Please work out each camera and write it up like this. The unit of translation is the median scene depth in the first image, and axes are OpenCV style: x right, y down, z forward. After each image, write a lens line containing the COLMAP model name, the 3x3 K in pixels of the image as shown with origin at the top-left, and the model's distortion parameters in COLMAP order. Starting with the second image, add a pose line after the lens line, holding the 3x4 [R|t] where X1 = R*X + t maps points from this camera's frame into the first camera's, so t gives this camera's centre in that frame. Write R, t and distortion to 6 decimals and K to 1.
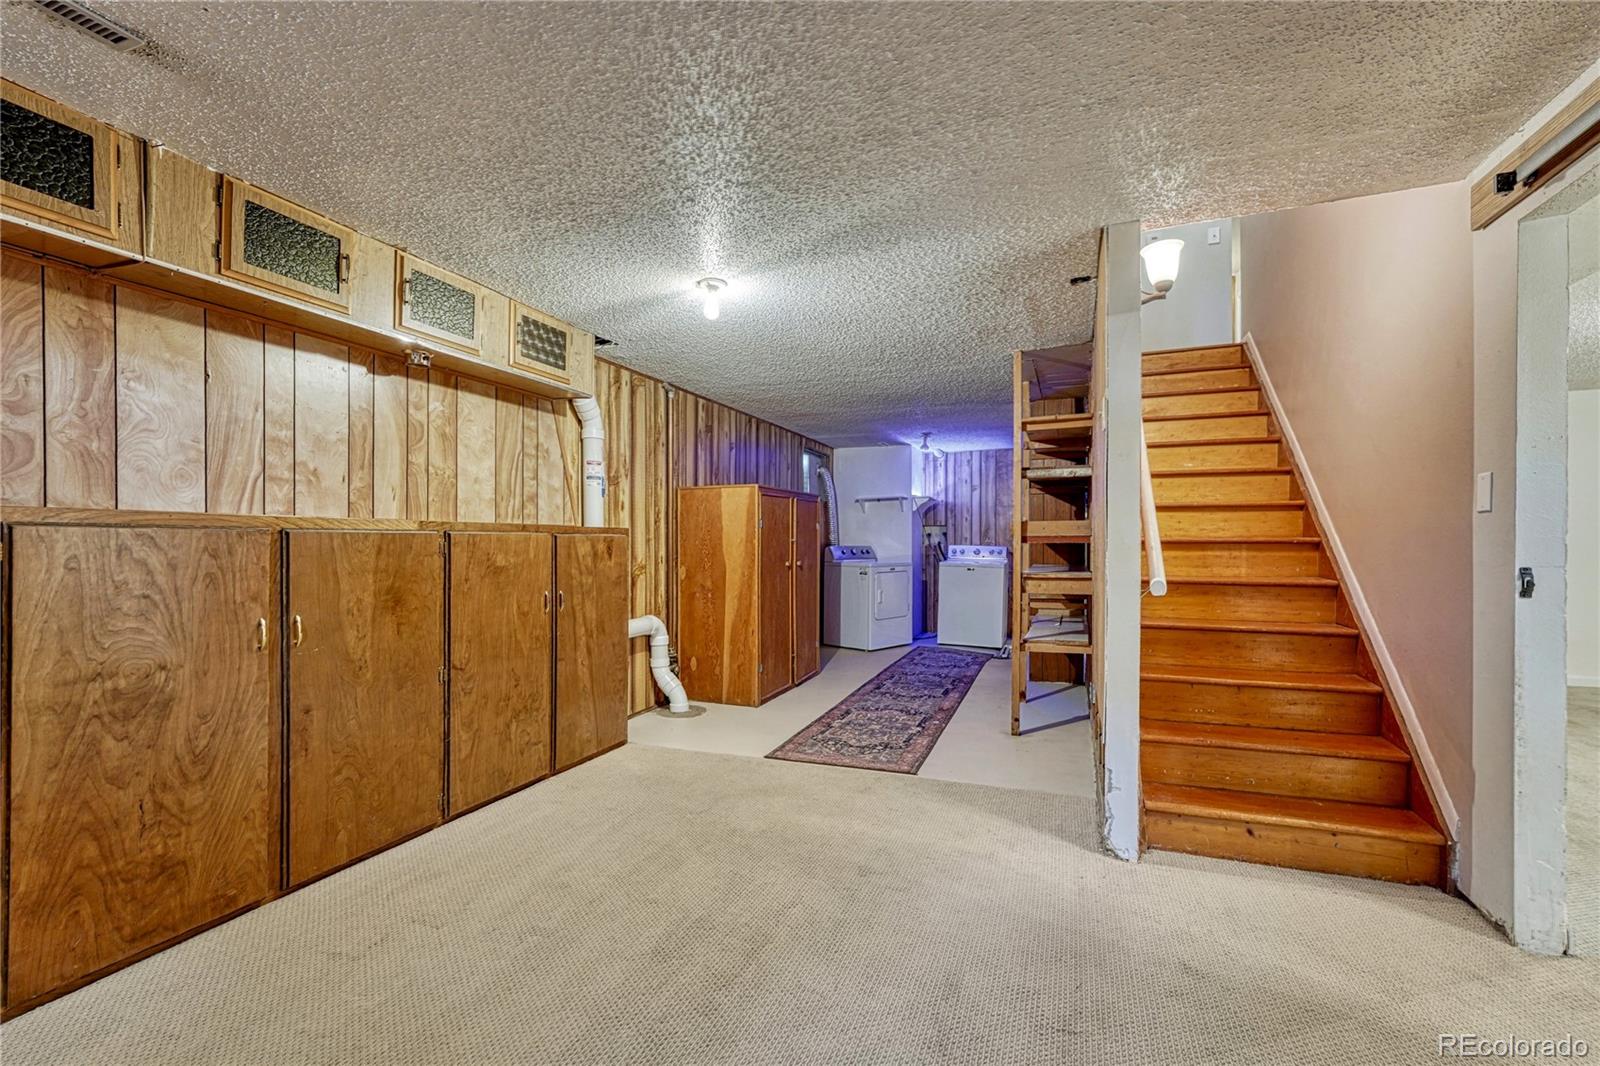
lens RADIAL K [[687.2, 0, 797.2], [0, 687.2, 545.2], [0, 0, 1]] dist [0.001483, 0.000106]
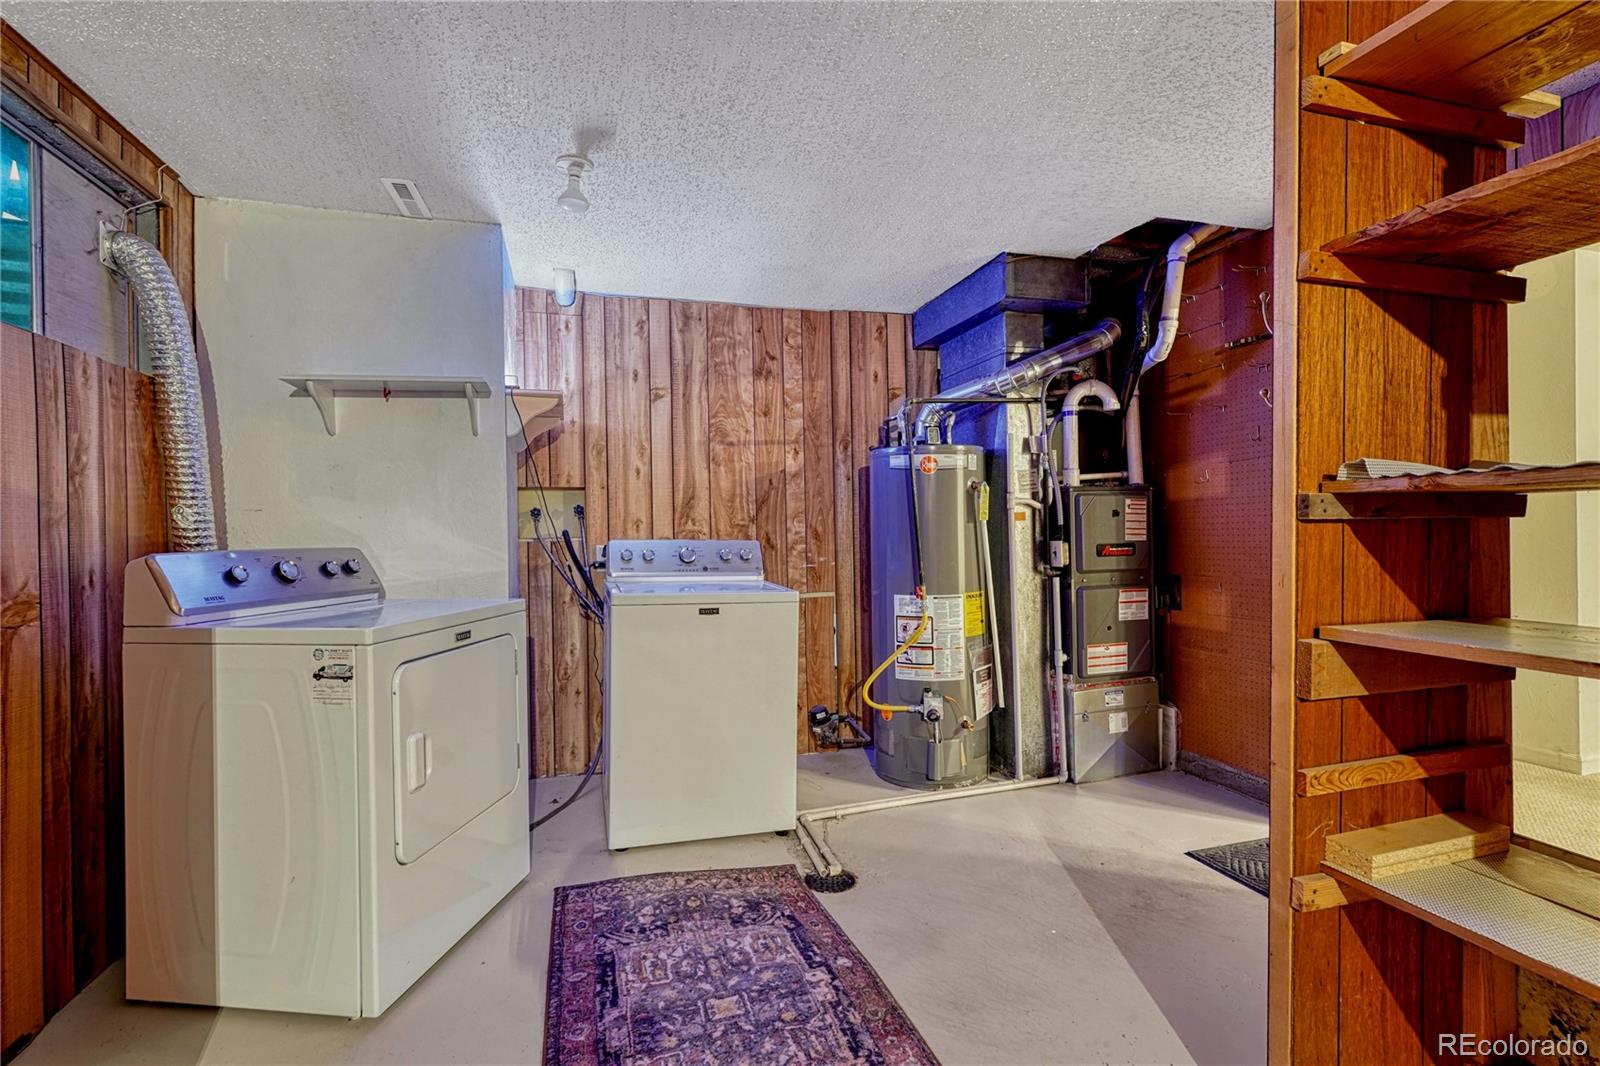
lens RADIAL K [[740.0, 0, 800.0], [0, 740.0, 533.0], [0, 0, 1]] dist [0.000841, 0.000085]
pose [[0.783556, -0.012036, 0.621204, 0.115526], [0.015887, 0.999874, -0.000667, -0.003180], [-0.621117, 0.010392, 0.783649, 1.249723]]
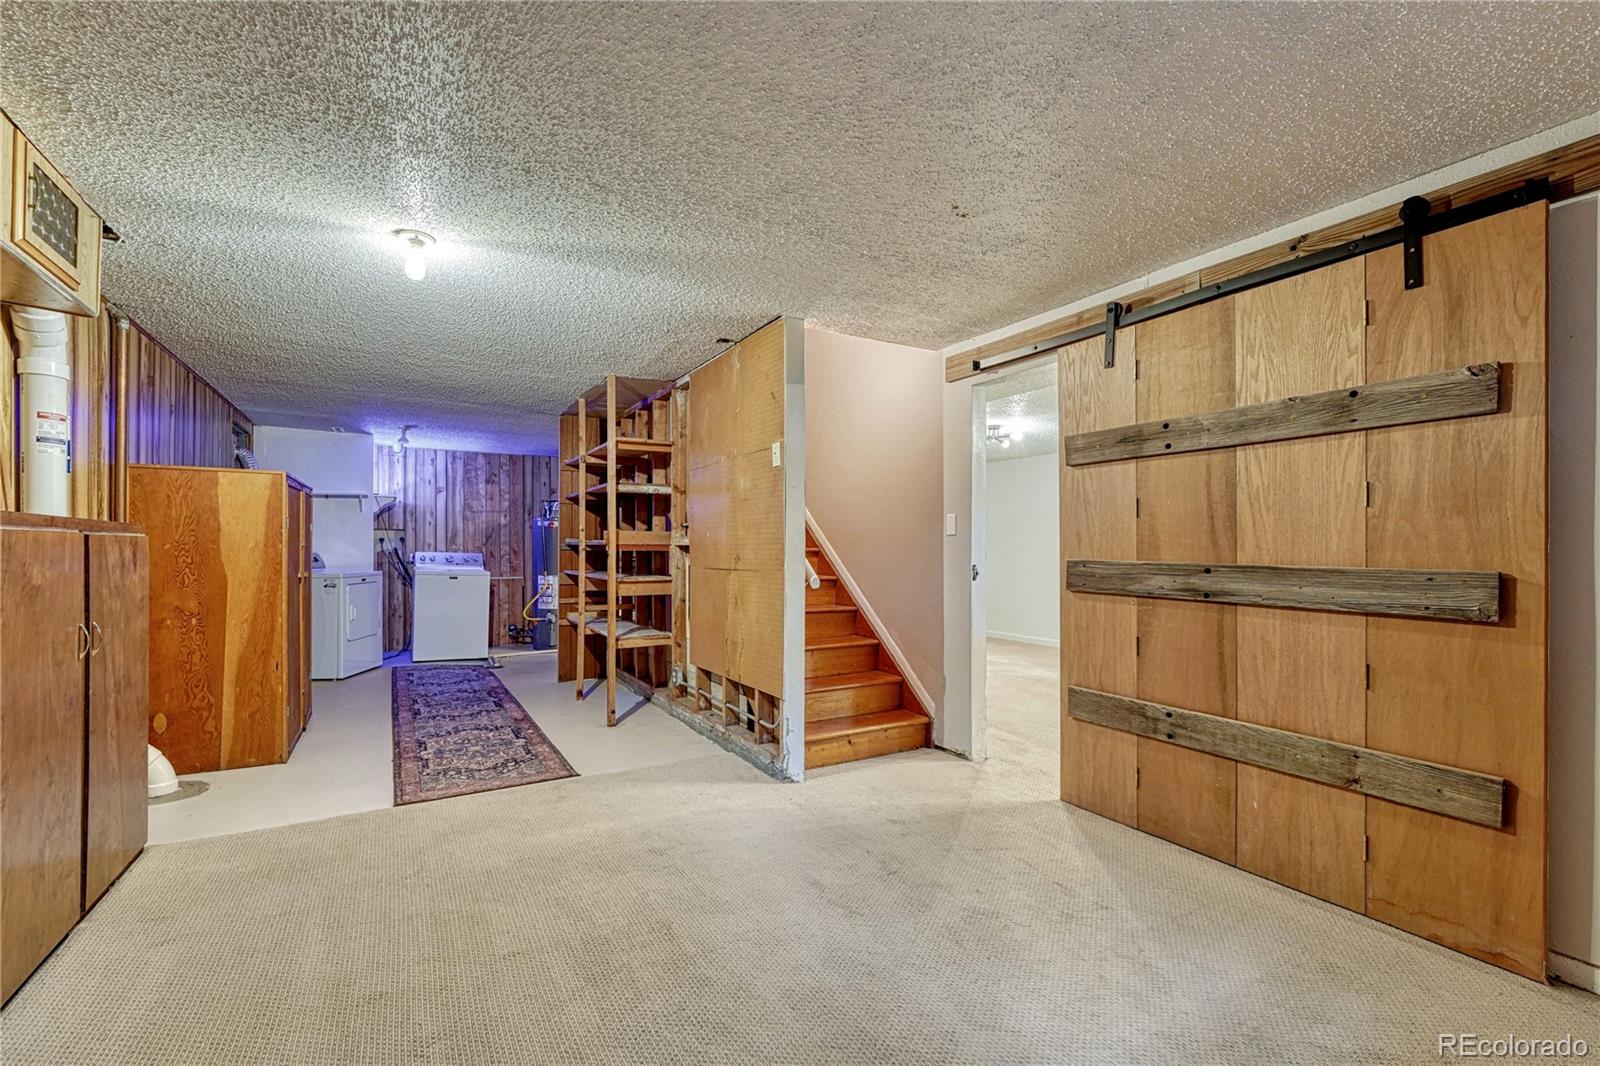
lens RADIAL K [[697.5, 0, 796.4], [0, 697.5, 552.5], [0, 0, 1]] dist [0.000684, 0.000077]
pose [[0.616519, 0.003207, 0.787334, -0.375788], [-0.003691, 0.999992, -0.001183, 0.000562], [-0.787331, -0.002177, 0.616526, 0.086200]]
